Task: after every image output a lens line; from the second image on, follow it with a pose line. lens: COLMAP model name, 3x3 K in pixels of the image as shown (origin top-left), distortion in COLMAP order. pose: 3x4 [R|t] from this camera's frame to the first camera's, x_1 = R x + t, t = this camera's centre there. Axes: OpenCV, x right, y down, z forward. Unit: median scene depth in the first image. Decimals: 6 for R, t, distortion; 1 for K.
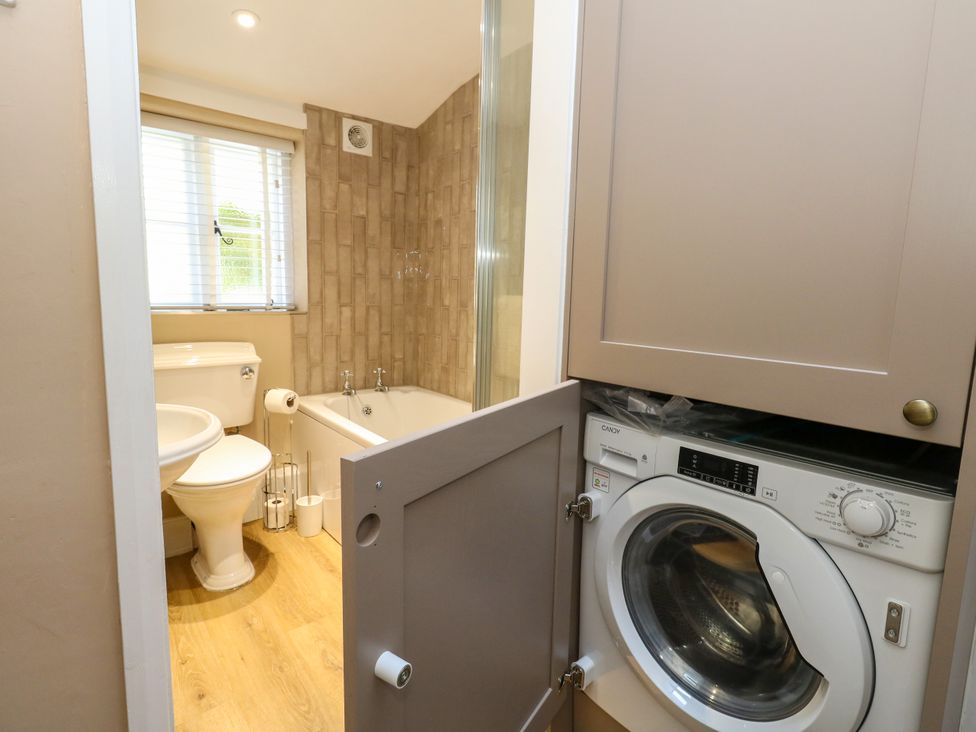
lens RADIAL K [[509.7, 0, 495.5], [0, 509.7, 362.0], [0, 0, 1]] dist [0.001984, -0.002621]
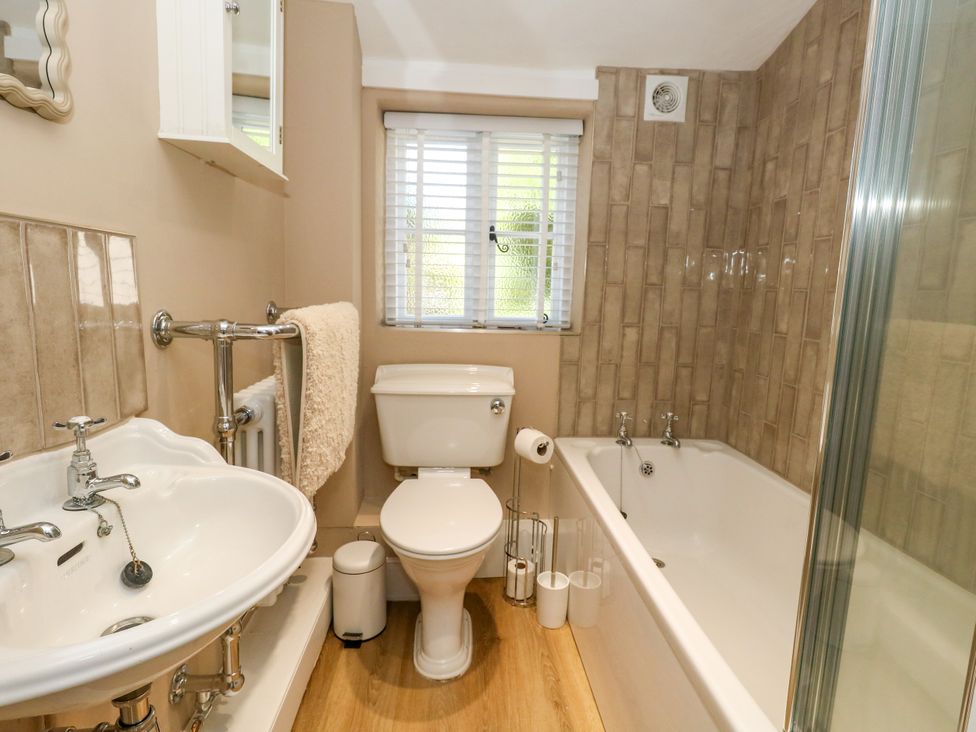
lens RADIAL K [[509.7, 0, 495.5], [0, 509.7, 362.0], [0, 0, 1]] dist [0.001984, -0.002621]
pose [[0.809680, 0.078191, -0.581640, -0.011880], [-0.085065, 0.996255, 0.015513, -0.052674], [0.580674, 0.036917, 0.813298, 0.271308]]
